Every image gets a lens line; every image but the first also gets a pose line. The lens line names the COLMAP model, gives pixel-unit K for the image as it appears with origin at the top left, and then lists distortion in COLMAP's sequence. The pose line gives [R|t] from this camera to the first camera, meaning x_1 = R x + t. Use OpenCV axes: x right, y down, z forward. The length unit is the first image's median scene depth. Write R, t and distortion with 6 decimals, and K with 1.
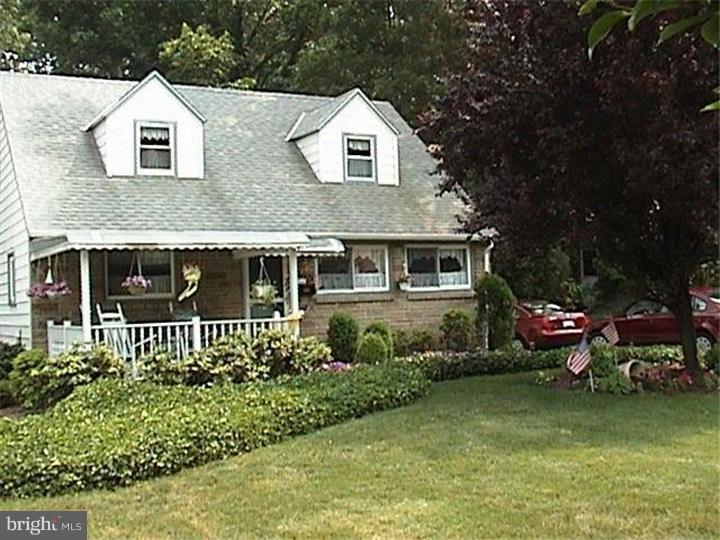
lens RADIAL K [[594.7, 0, 360.0], [0, 594.7, 270.0], [0, 0, 1]] dist [-0.062426, 0.018284]
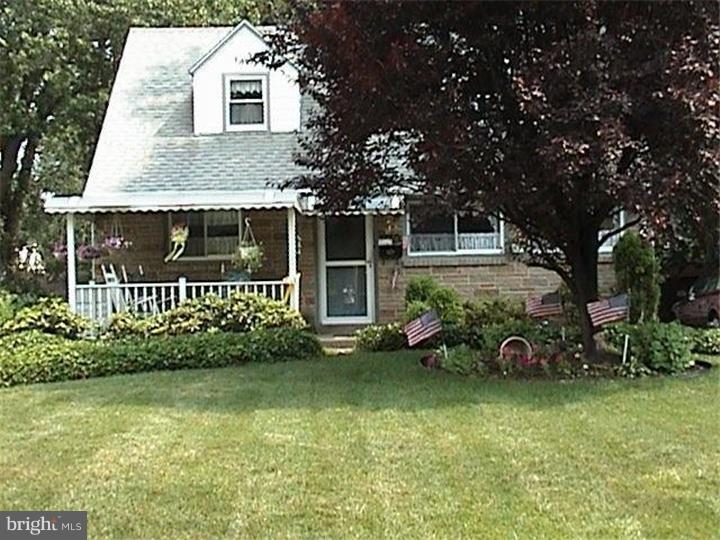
lens RADIAL K [[682.9, 0, 360.0], [0, 682.9, 270.0], [0, 0, 1]] dist [-0.010192, 0.000183]
pose [[0.939231, 0.016777, -0.342876, 0.216864], [0.004403, 0.998134, 0.060899, -0.002120], [0.343258, -0.058708, 0.937405, 0.010447]]
